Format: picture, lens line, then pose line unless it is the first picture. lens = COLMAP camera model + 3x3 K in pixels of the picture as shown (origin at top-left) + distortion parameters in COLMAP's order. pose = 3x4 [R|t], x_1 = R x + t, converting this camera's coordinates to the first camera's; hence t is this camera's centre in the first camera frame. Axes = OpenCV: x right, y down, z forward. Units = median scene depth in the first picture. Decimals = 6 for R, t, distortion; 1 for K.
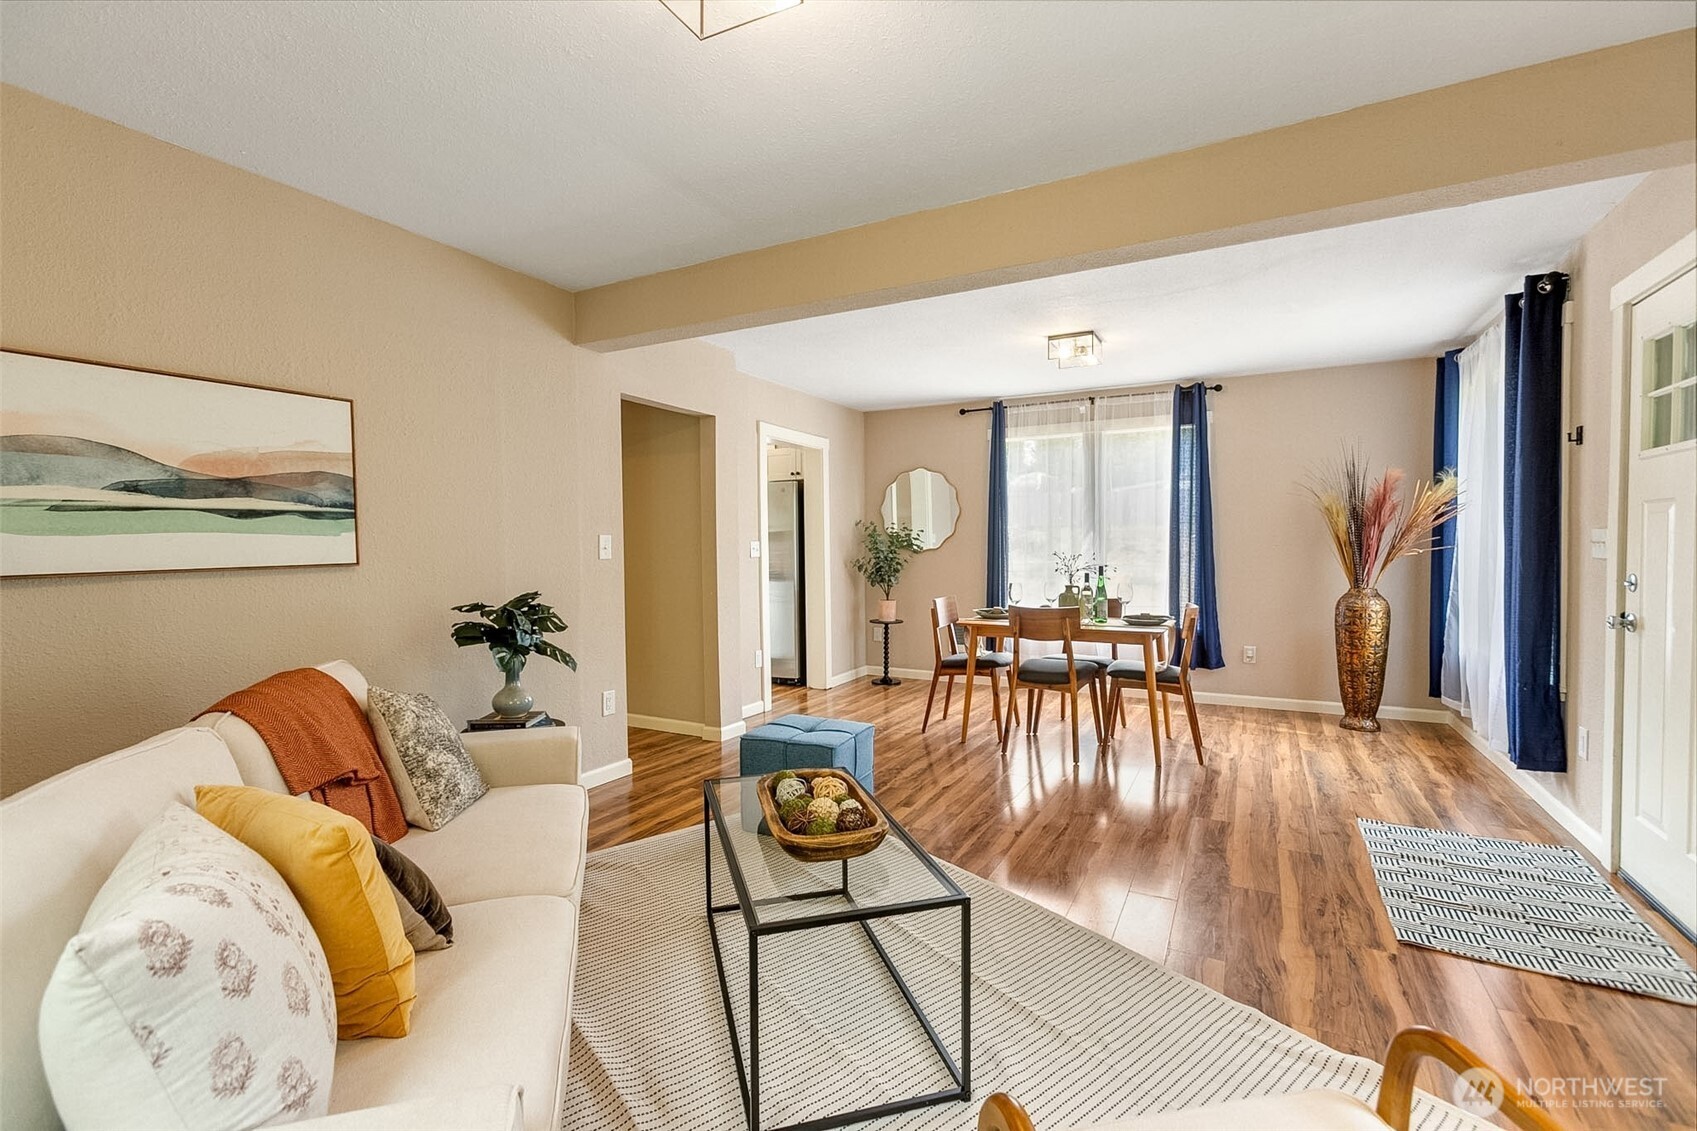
lens RADIAL K [[756.9, 0, 849.0], [0, 756.9, 557.7], [0, 0, 1]] dist [0.000097, 0.000849]
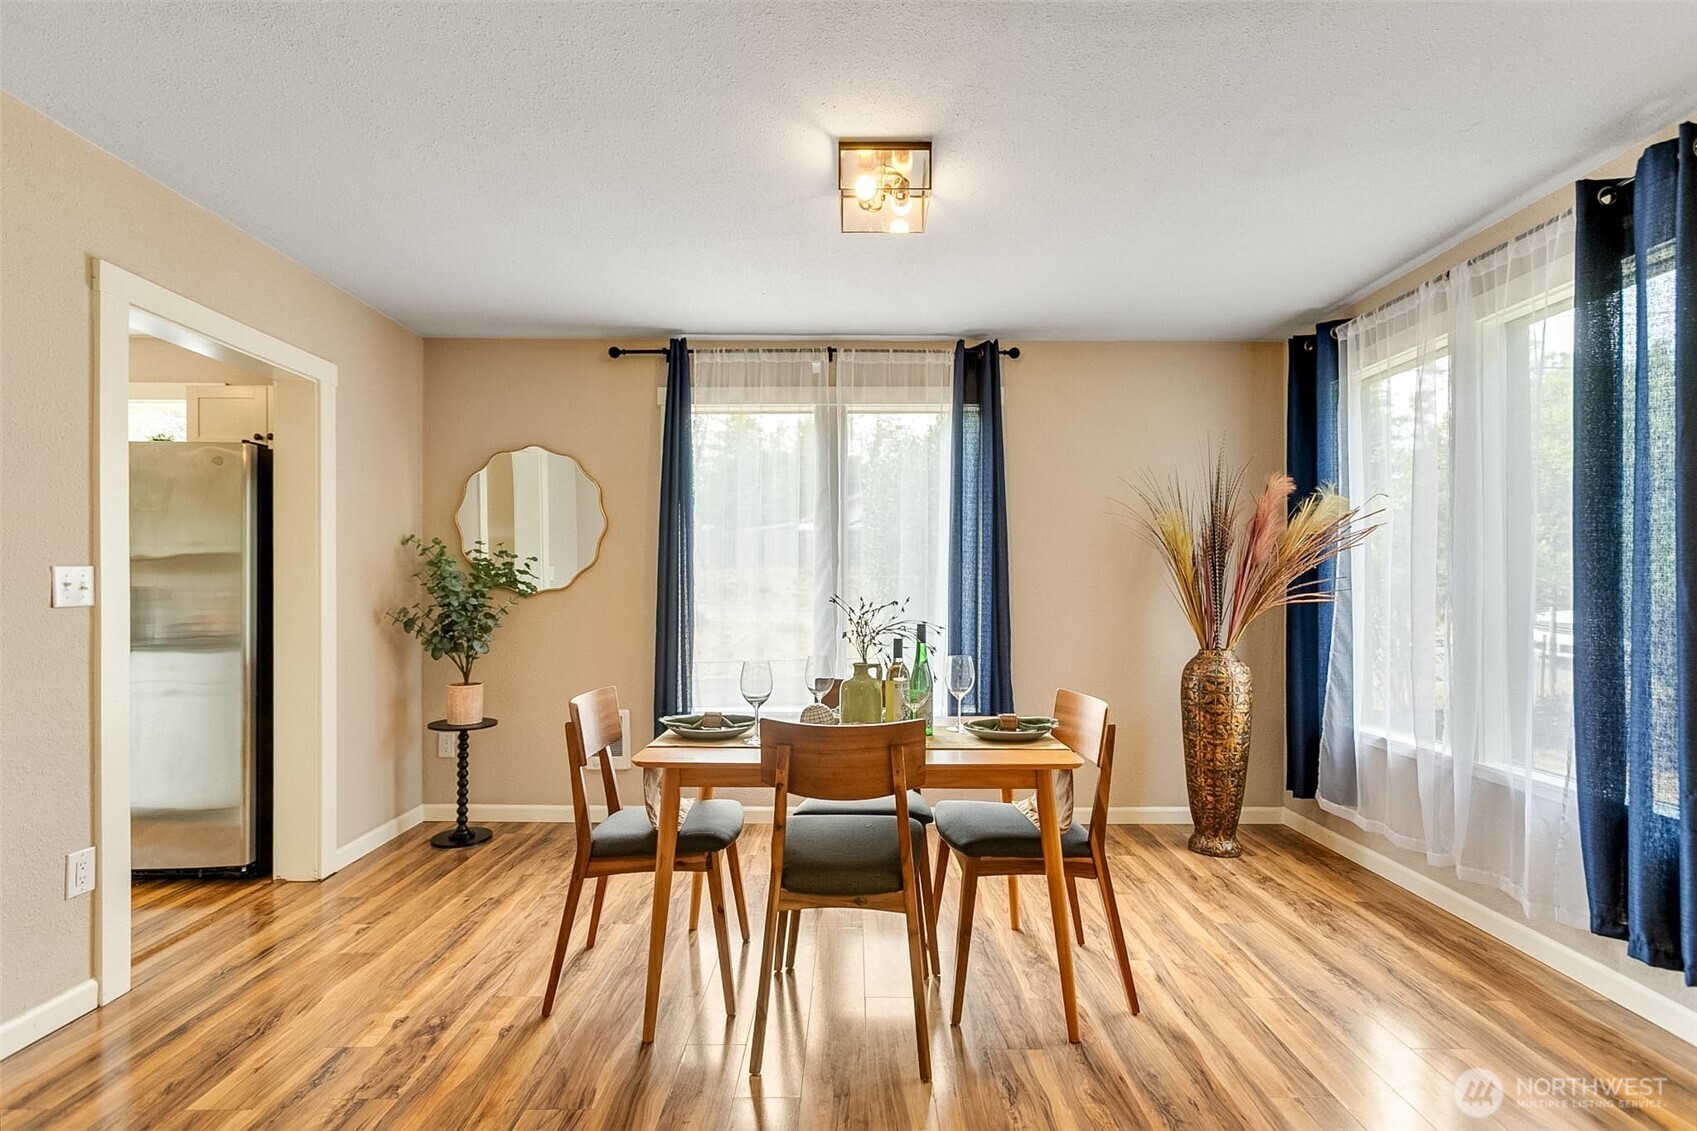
lens RADIAL K [[782.6, 0, 861.1], [0, 782.6, 585.2], [0, 0, 1]] dist [-0.018060, 0.018548]
pose [[0.875197, 0.010112, 0.483660, 0.033628], [-0.000784, 0.999810, -0.019485, -0.004213], [-0.483765, 0.016674, 0.875039, 0.458975]]
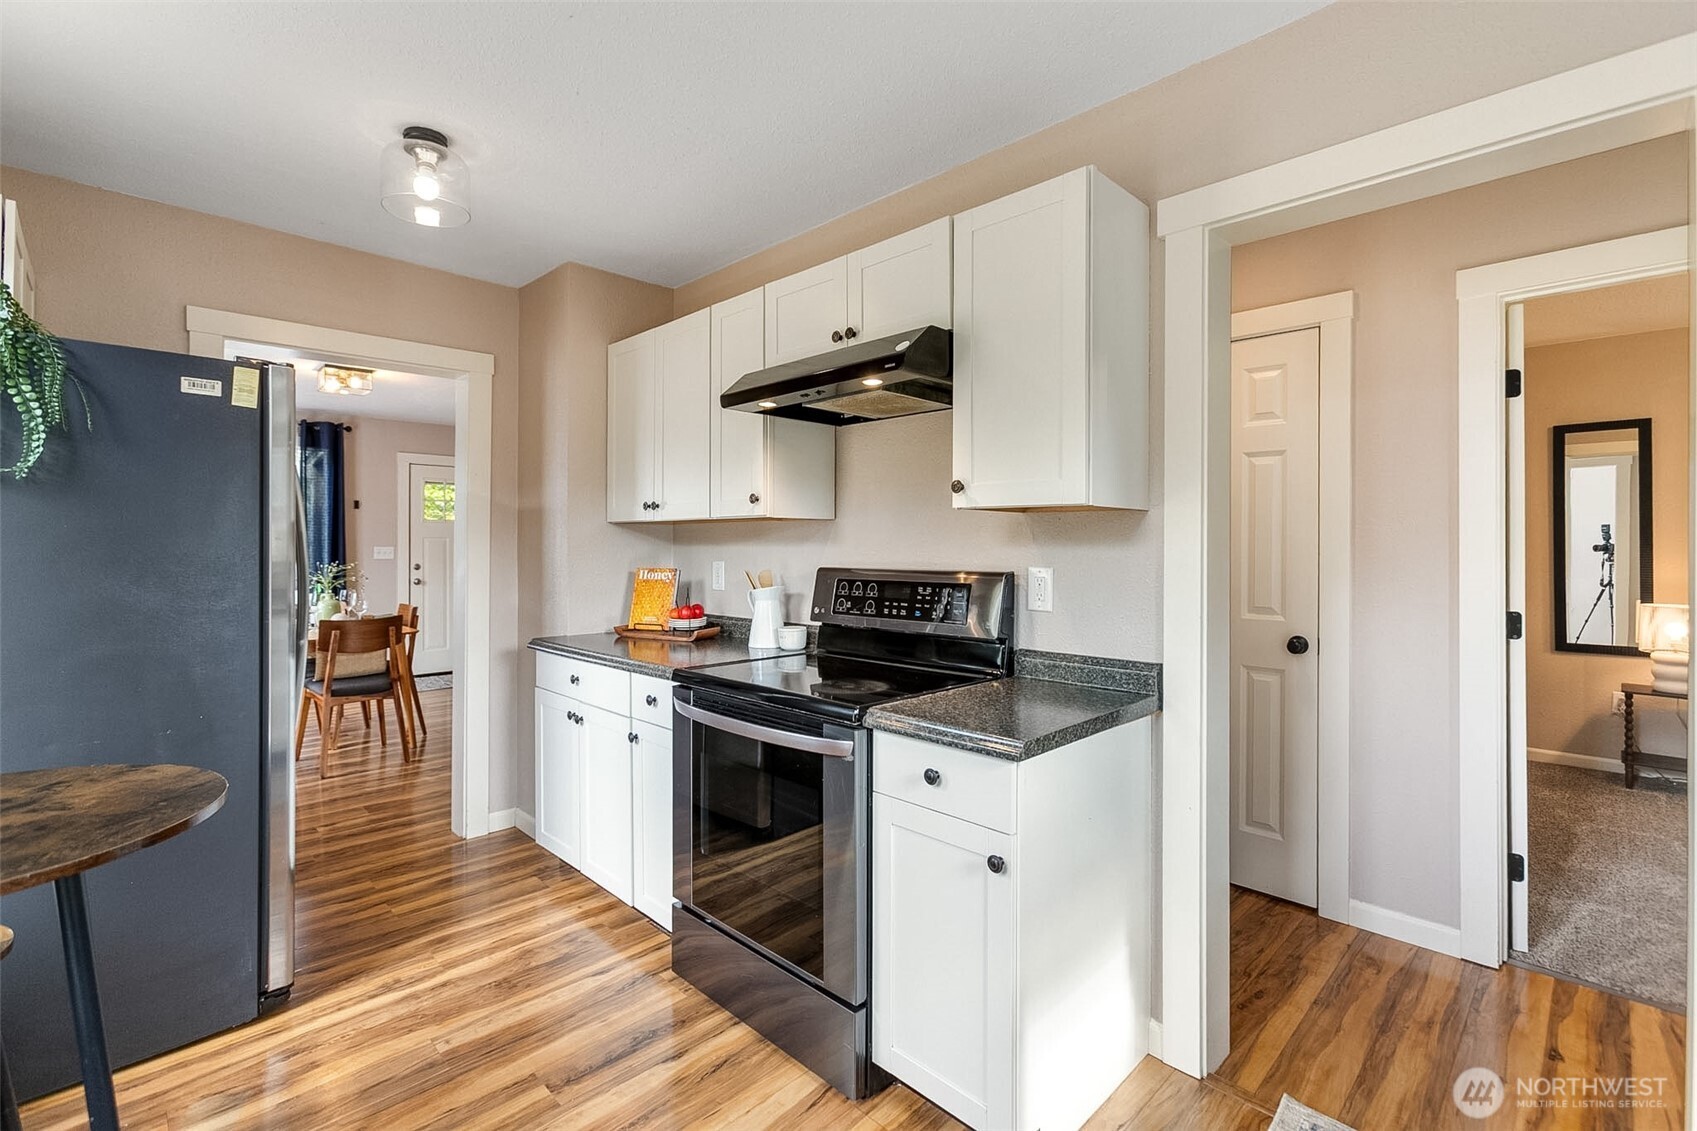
lens RADIAL K [[731.3, 0, 842.4], [0, 731.3, 543.6], [0, 0, 1]] dist [0.000071, 0.000063]
pose [[-0.958892, 0.008262, 0.283650, -0.565400], [0.012592, 0.999830, 0.013443, -0.031689], [-0.283491, 0.016462, -0.958834, 1.476956]]
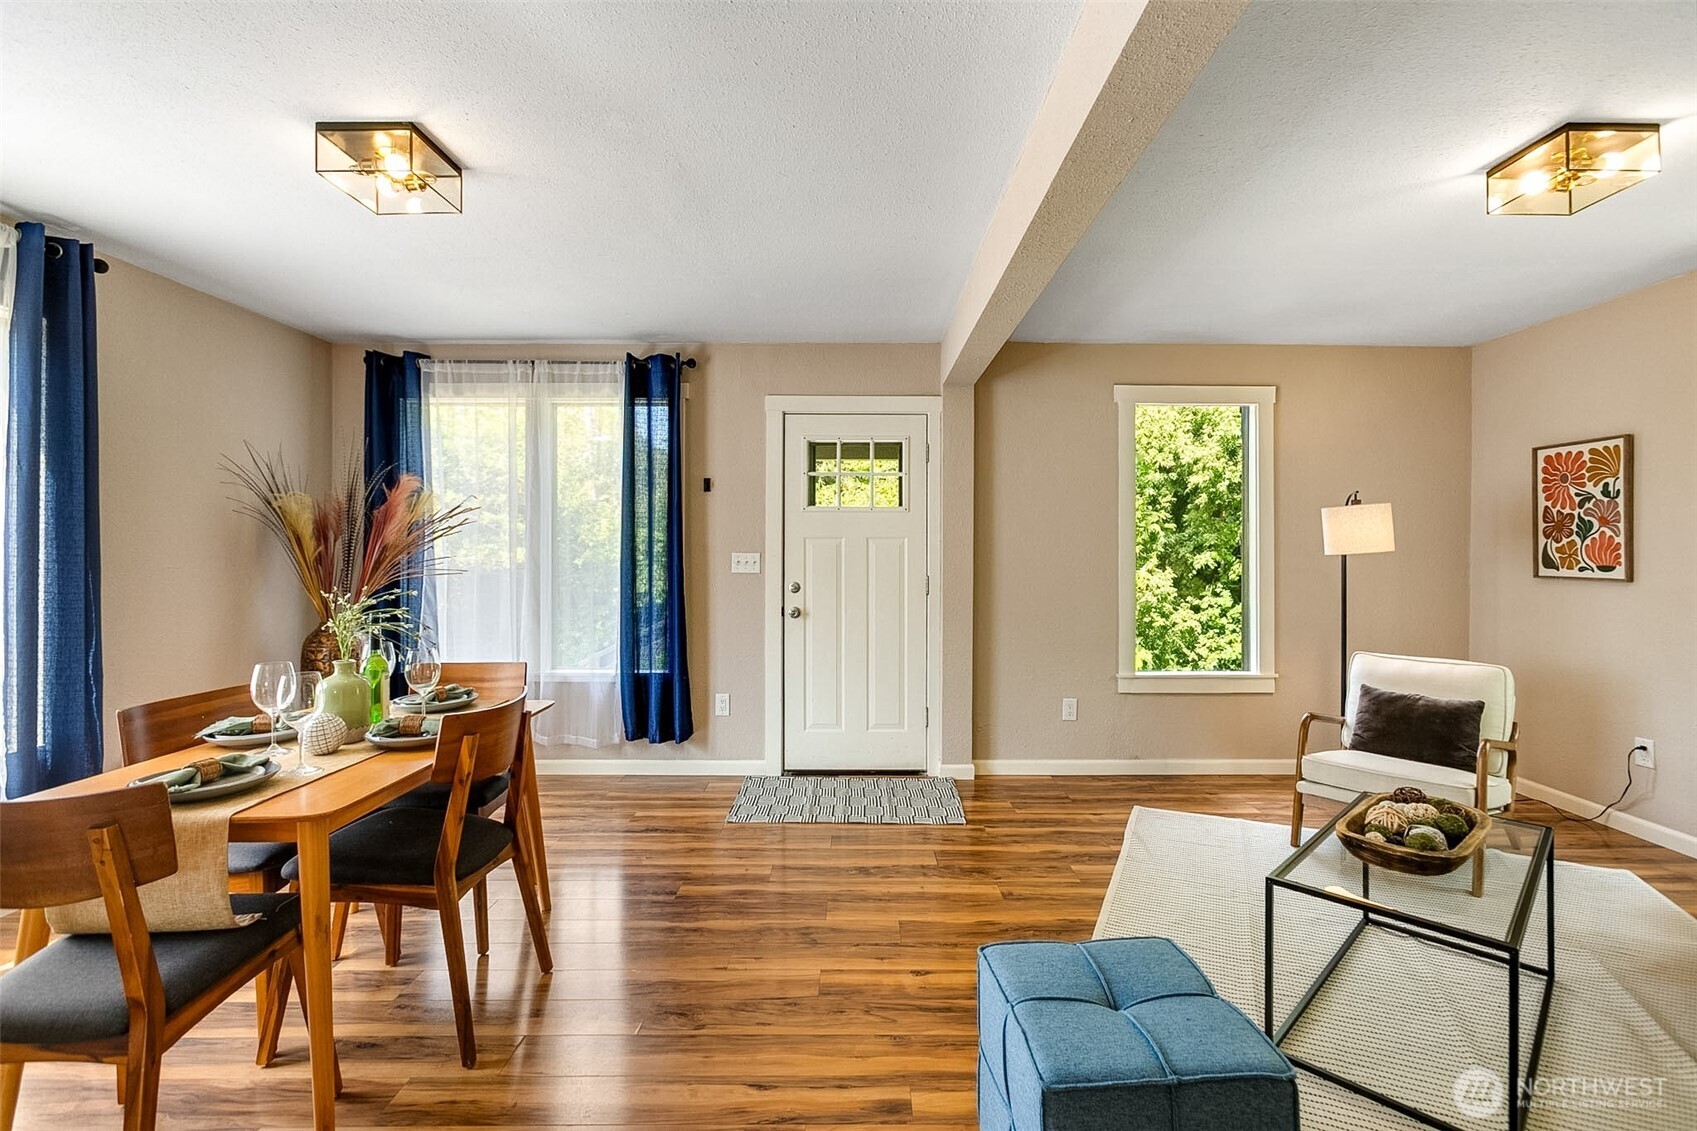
lens RADIAL K [[760.6, 0, 854.4], [0, 760.6, 553.7], [0, 0, 1]] dist [-0.021896, 0.014699]
pose [[-0.473612, 0.002350, 0.880730, -0.214325], [0.017229, 0.999830, 0.006596, -0.022215], [-0.880565, 0.018298, -0.473572, 0.789339]]
